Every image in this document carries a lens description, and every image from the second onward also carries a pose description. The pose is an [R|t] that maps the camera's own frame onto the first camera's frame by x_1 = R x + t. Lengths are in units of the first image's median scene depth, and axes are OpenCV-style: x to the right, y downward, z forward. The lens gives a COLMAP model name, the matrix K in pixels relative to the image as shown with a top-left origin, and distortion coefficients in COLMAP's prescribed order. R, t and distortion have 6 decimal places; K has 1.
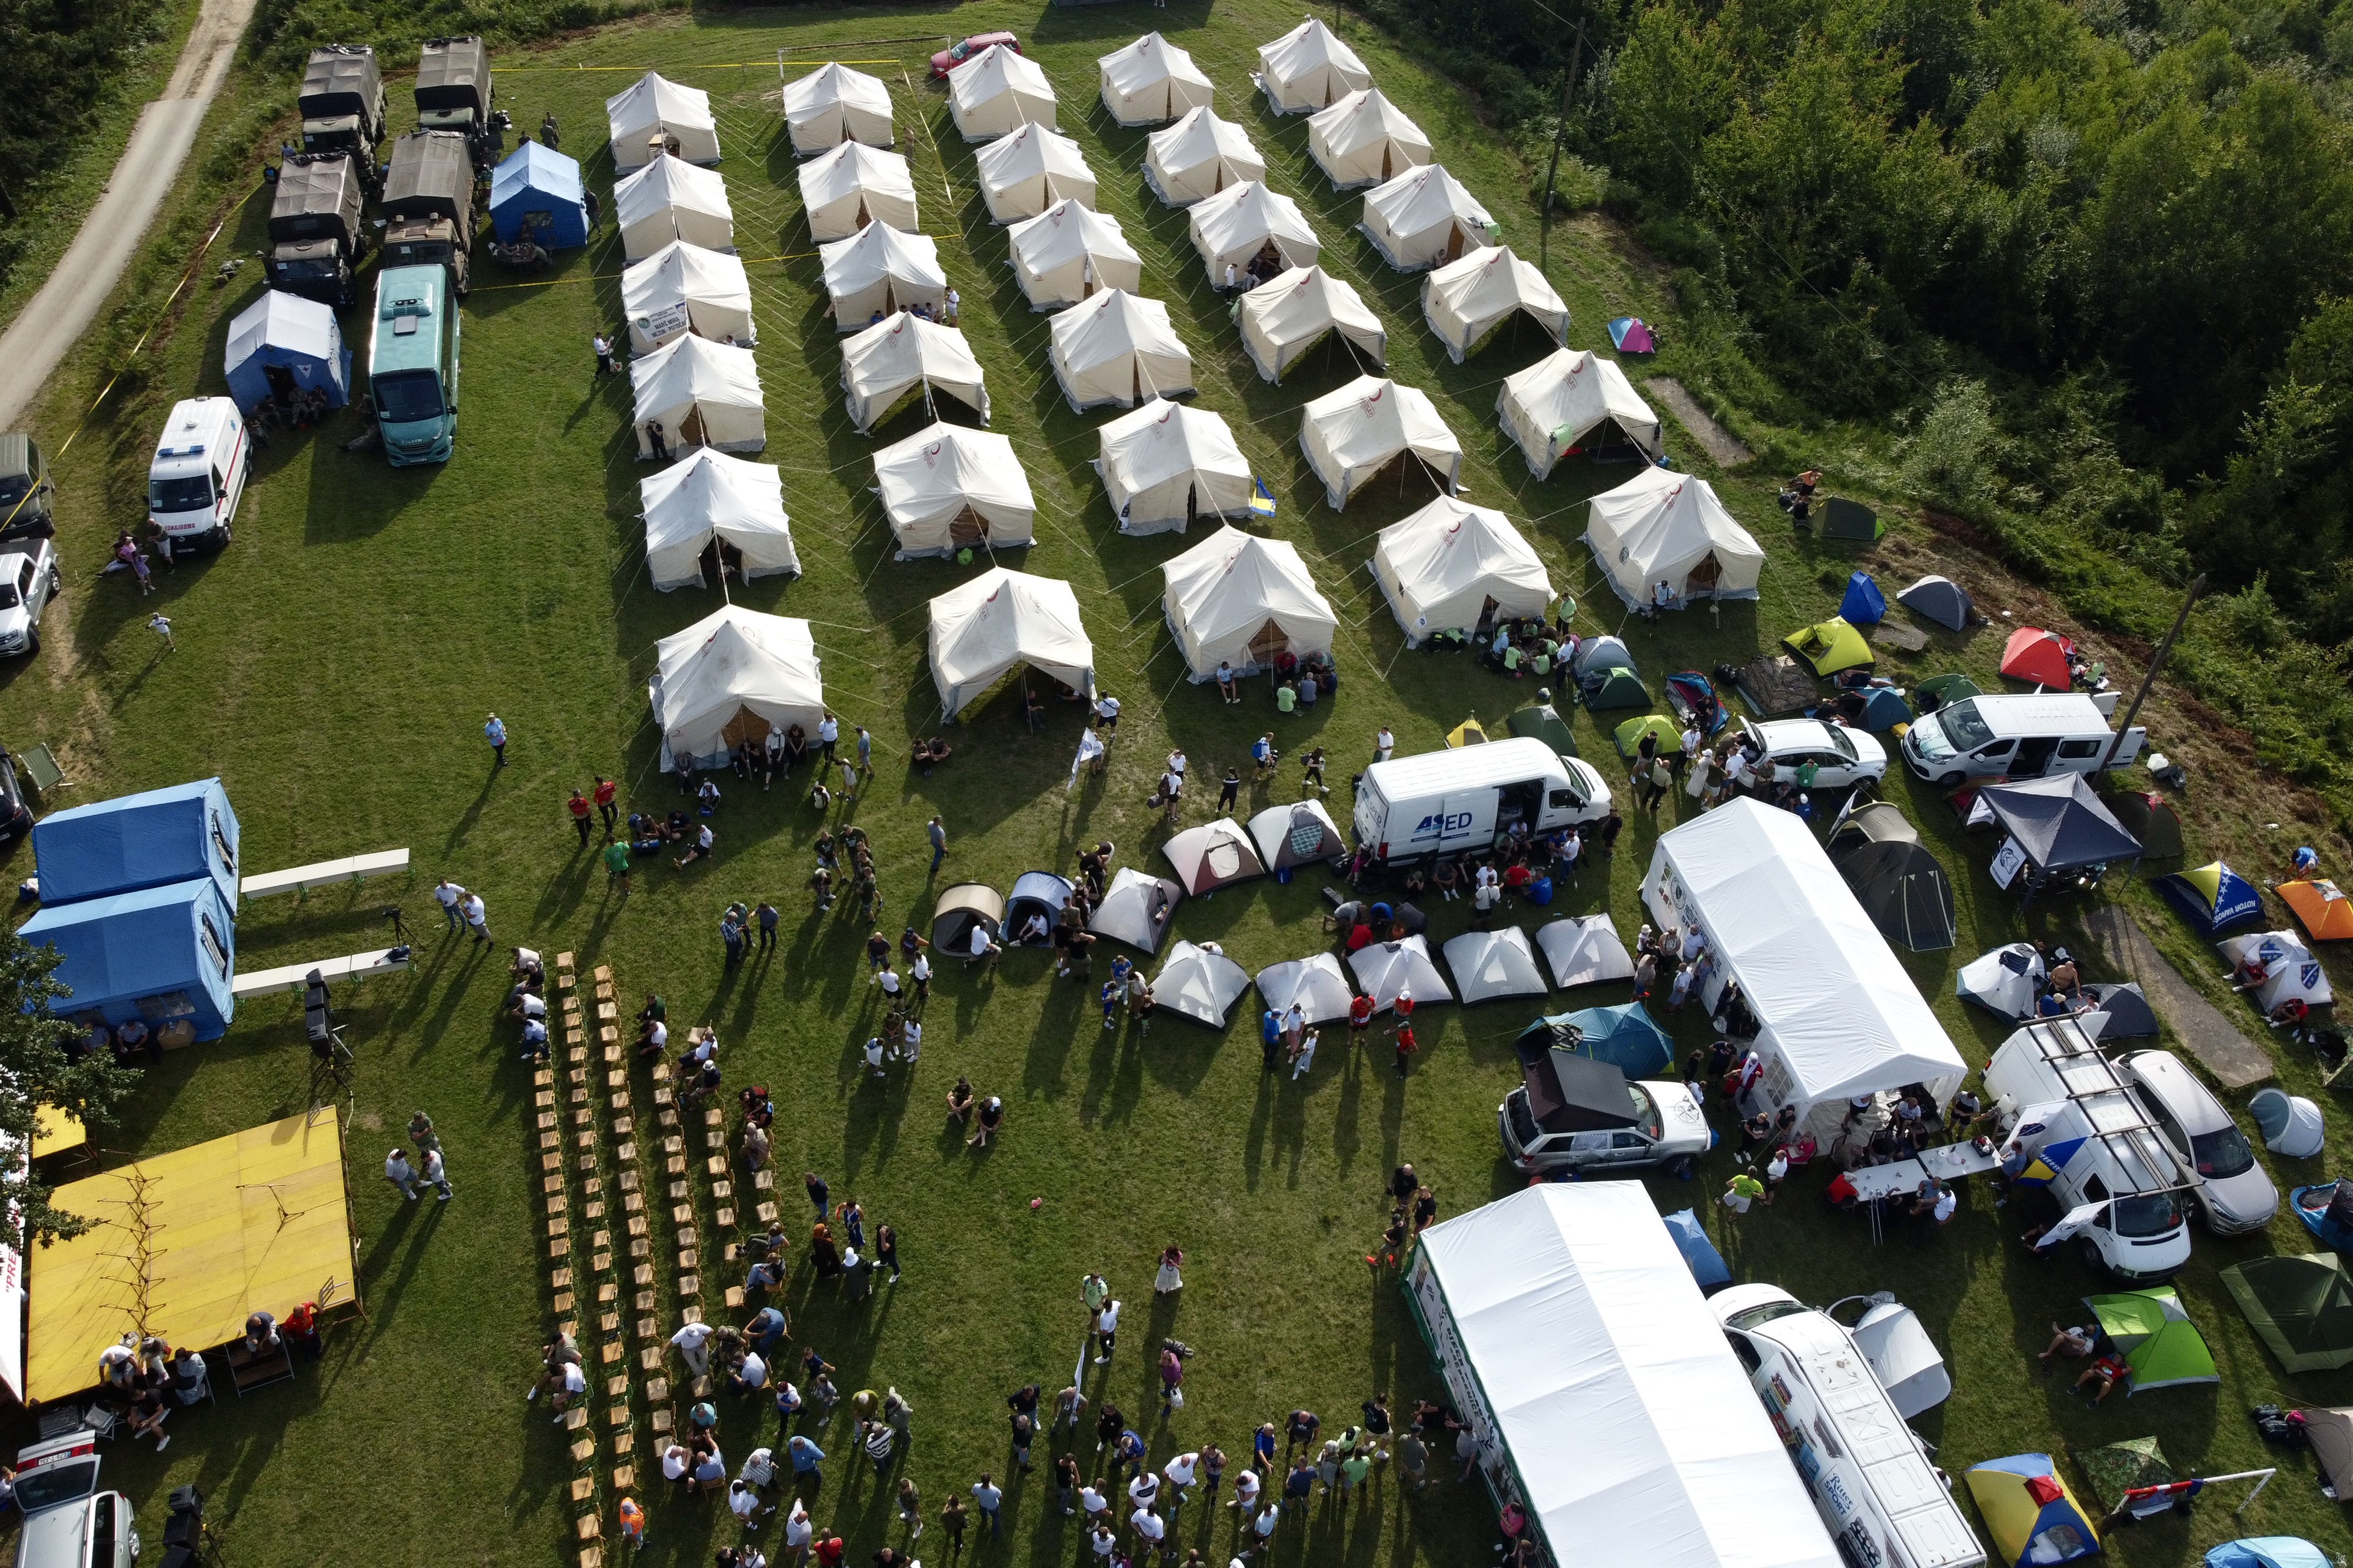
lens RADIAL K [[1745.3, 0, 1162.0], [0, 1745.3, 779.8], [0, 0, 1]] dist [0.003094, -0.012984]
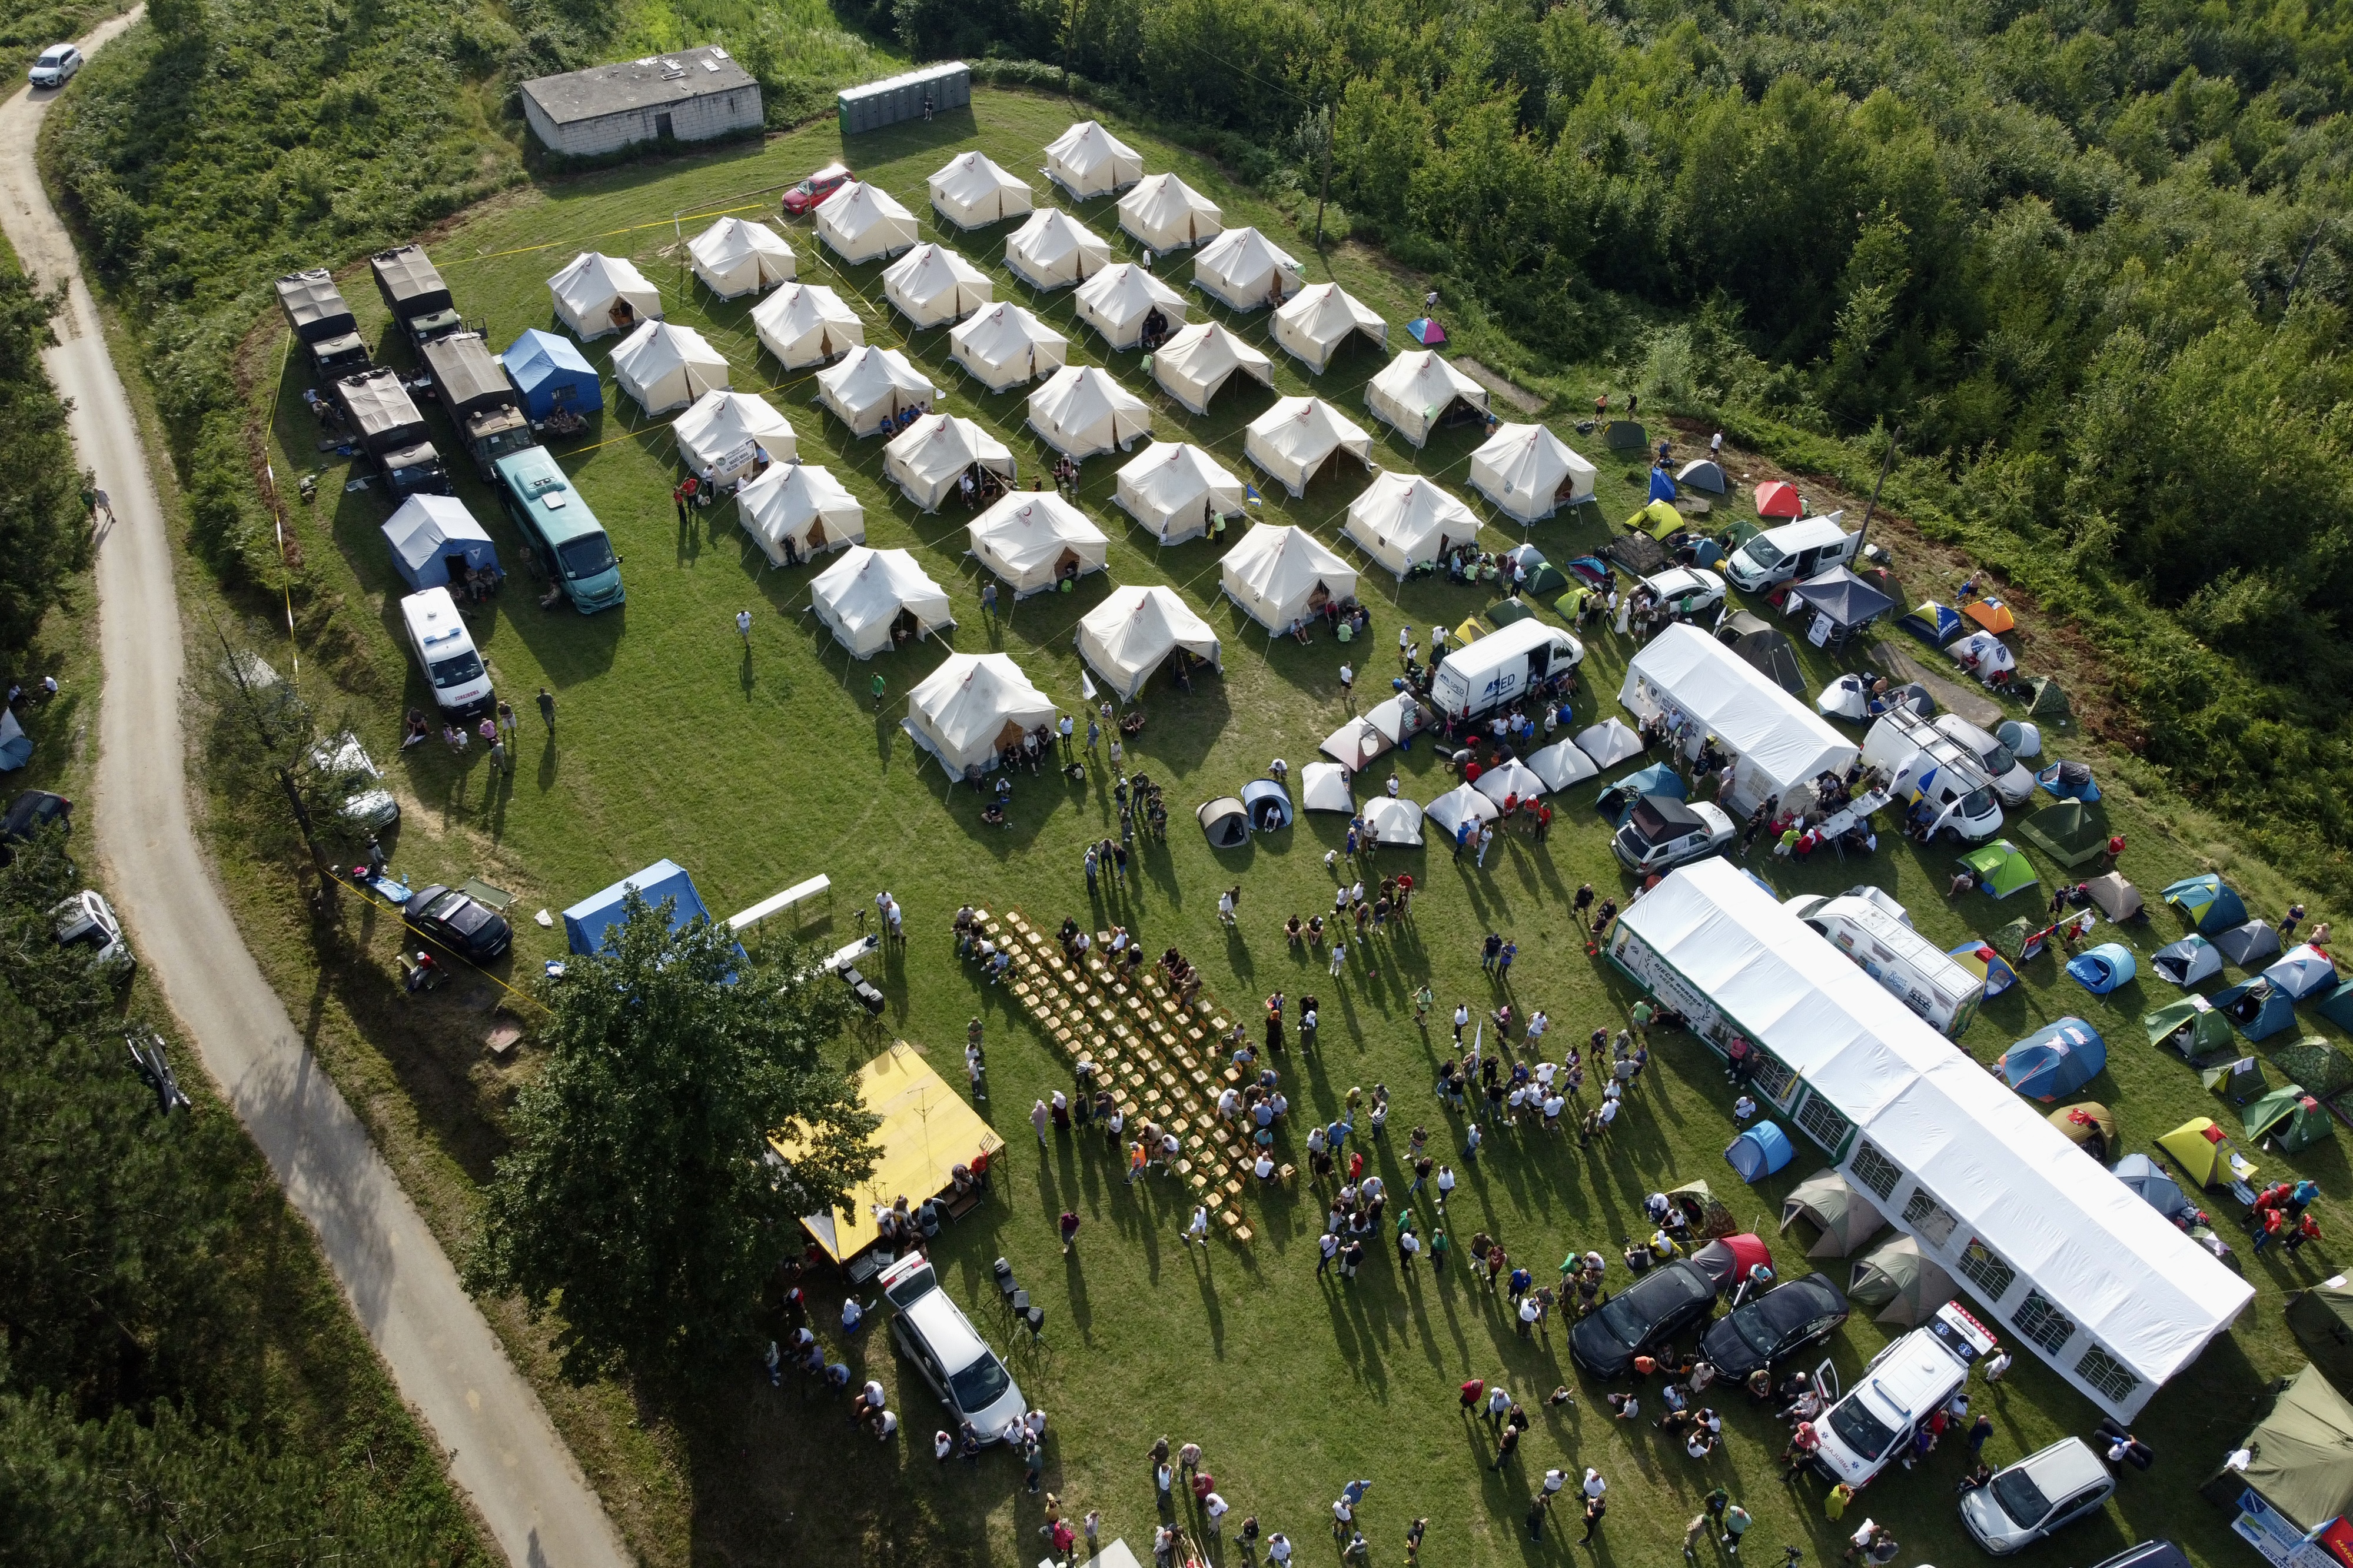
lens RADIAL K [[1745.3, 0, 1165.8], [0, 1745.3, 783.4], [0, 0, 1]] dist [0.003094, -0.012984]
pose [[0.938886, -0.238680, 0.248042, -0.470338], [0.236216, 0.970873, 0.040108, -0.019449], [-0.250390, 0.020934, 0.967919, -0.355990]]
